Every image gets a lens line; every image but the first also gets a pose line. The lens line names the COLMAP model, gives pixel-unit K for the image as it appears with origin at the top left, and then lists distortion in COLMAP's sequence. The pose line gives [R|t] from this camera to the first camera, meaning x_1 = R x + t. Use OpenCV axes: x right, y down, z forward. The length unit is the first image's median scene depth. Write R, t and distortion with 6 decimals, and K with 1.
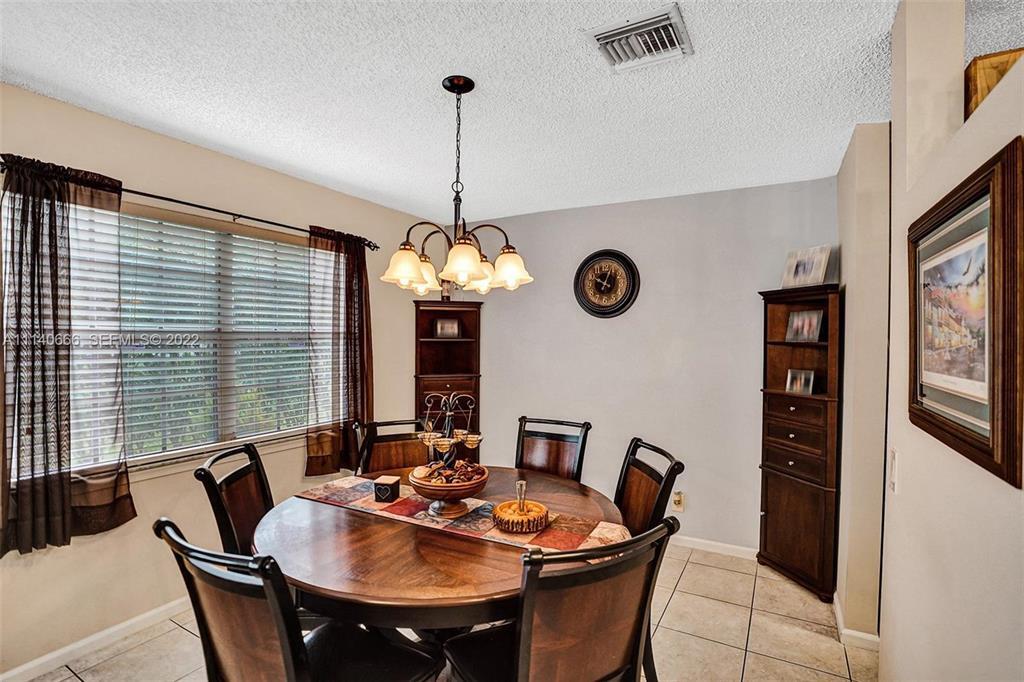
lens RADIAL K [[477.9, 0, 512.0], [0, 477.9, 341.0], [0, 0, 1]] dist [-0.045161, 0.000266]
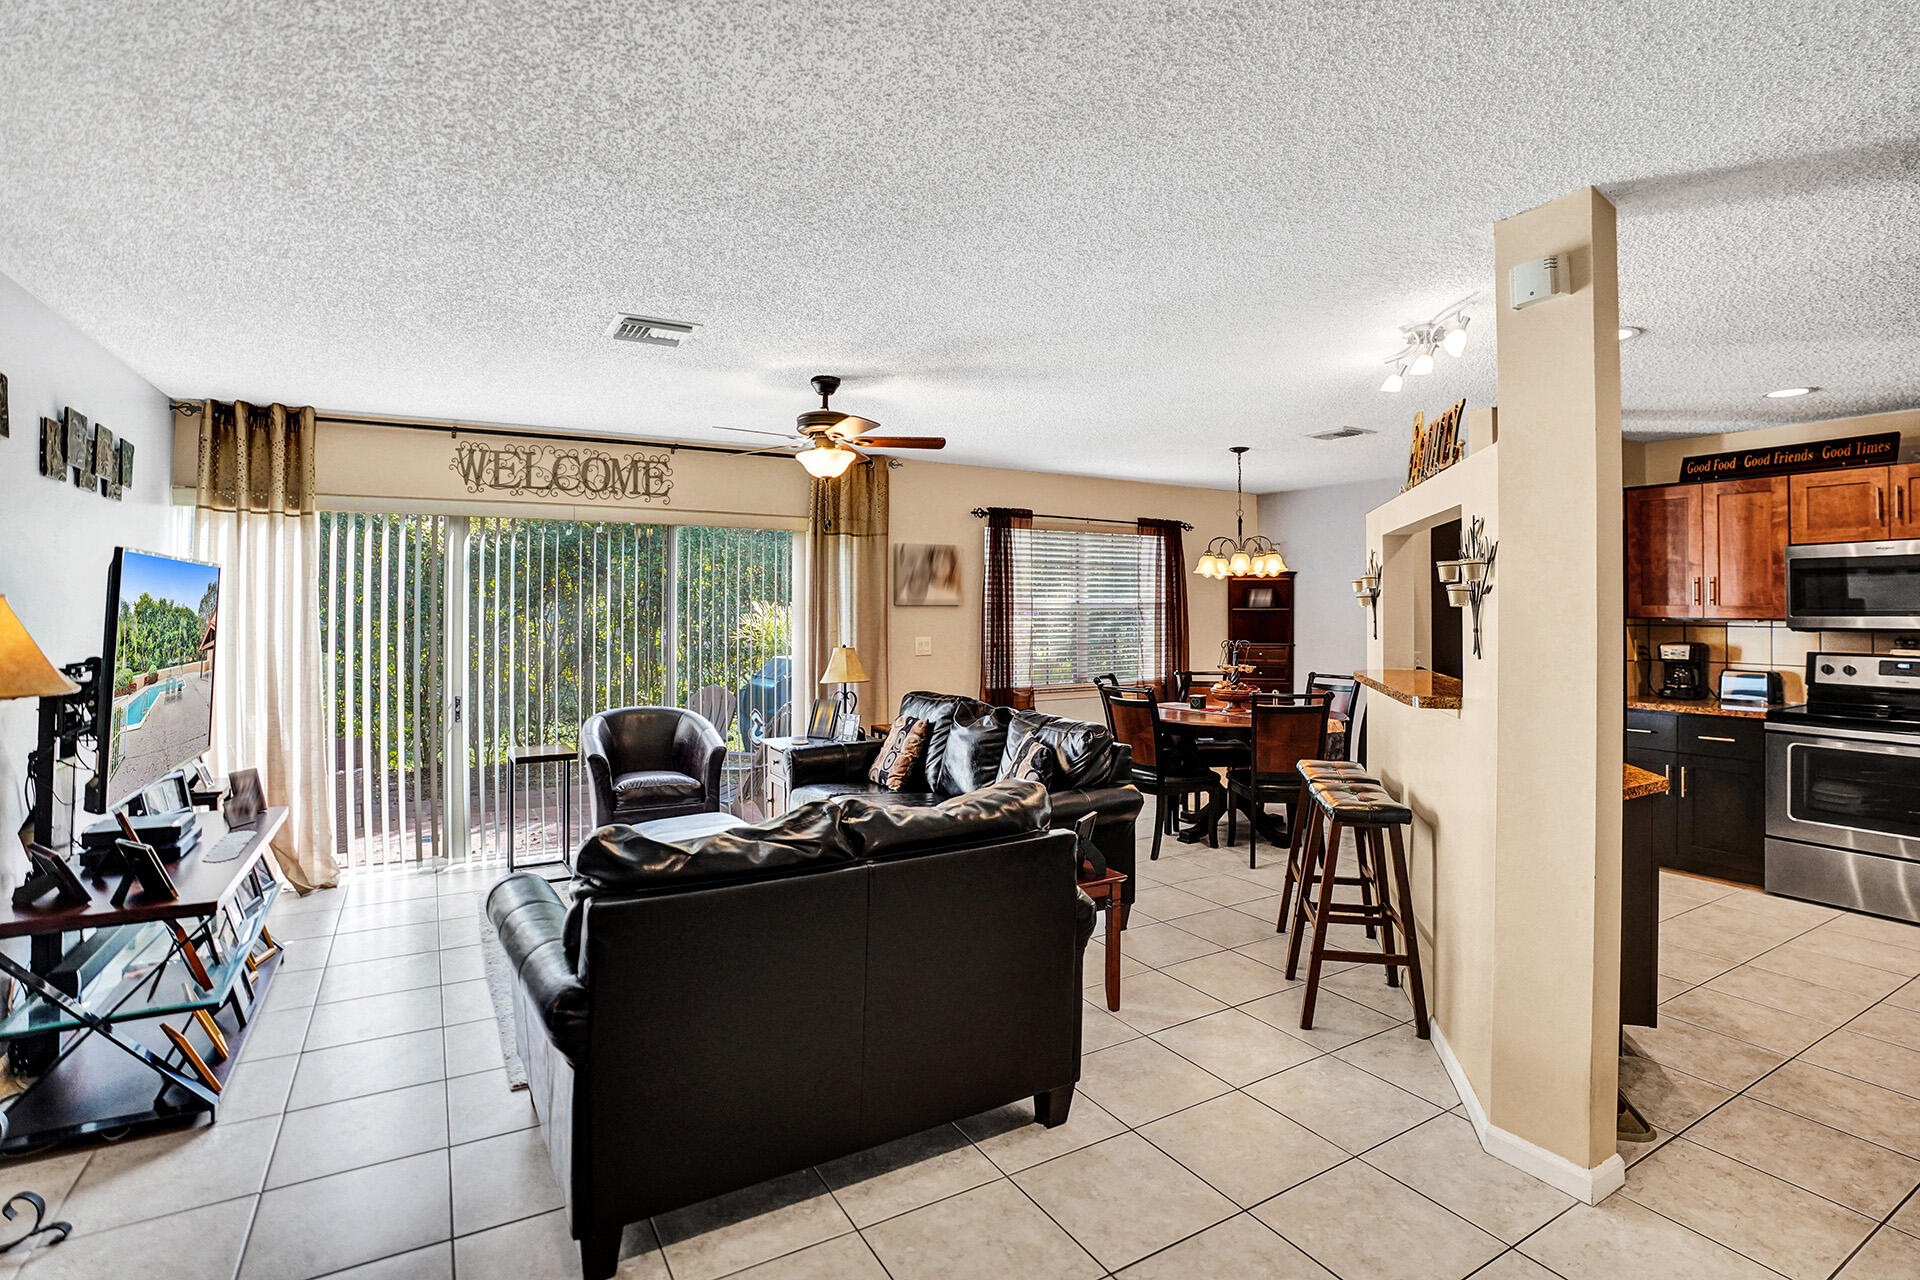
lens RADIAL K [[921.1, 0, 964.2], [0, 921.1, 600.4], [0, 0, 1]] dist [-0.067874, 0.024130]
pose [[0.867522, -0.010231, -0.497294, 0.361985], [0.001407, 0.999835, -0.018116, 0.017086], [0.497397, 0.015017, 0.867393, -1.270627]]
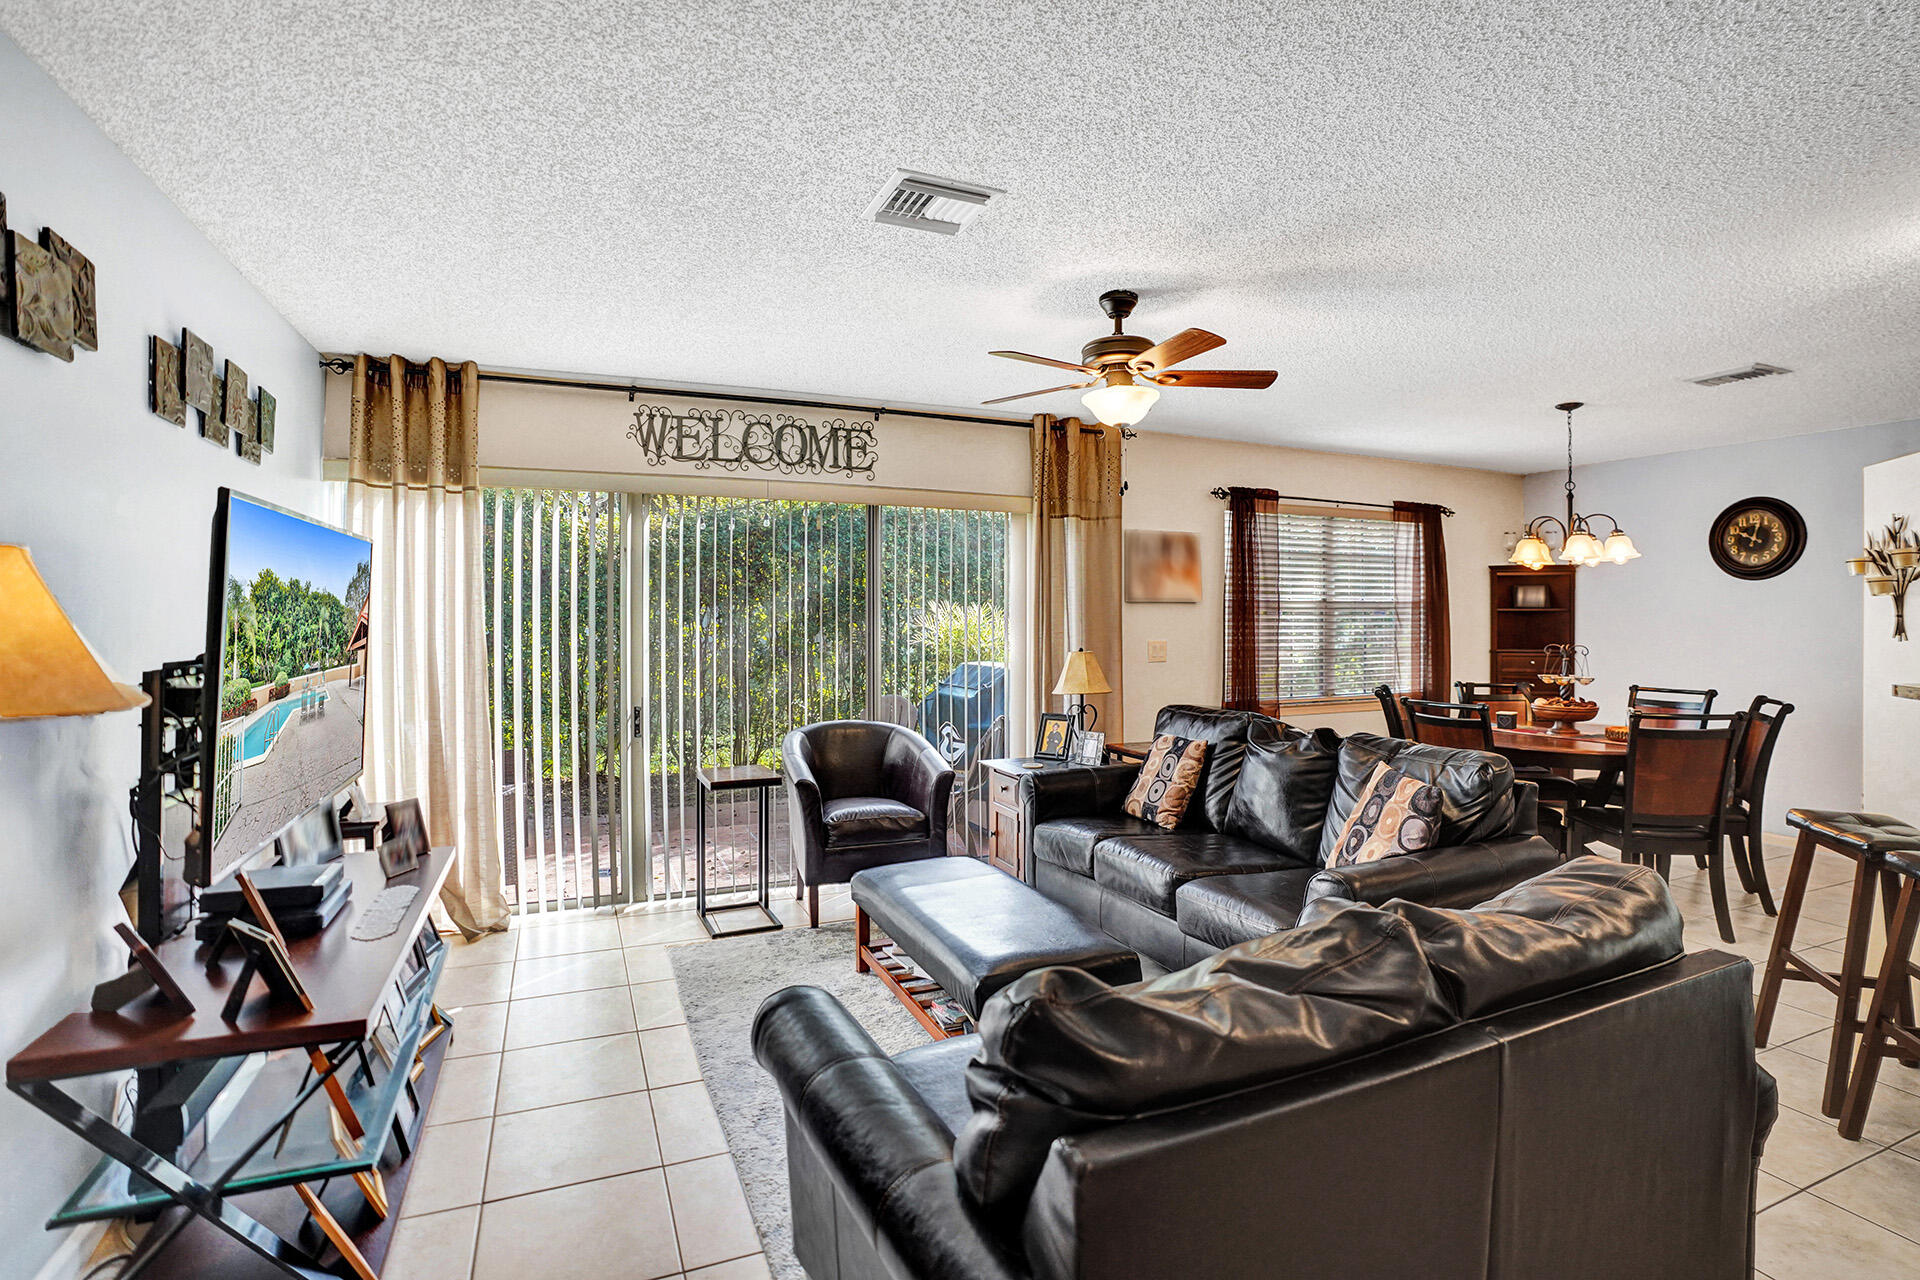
lens RADIAL K [[912.4, 0, 966.2], [0, 912.4, 626.1], [0, 0, 1]] dist [-0.076923, 0.030306]
pose [[0.803794, 0.000252, -0.594907, -0.001786], [-0.000527, 1.000000, -0.000288, 0.035708], [0.594907, 0.000545, 0.803794, -1.126493]]
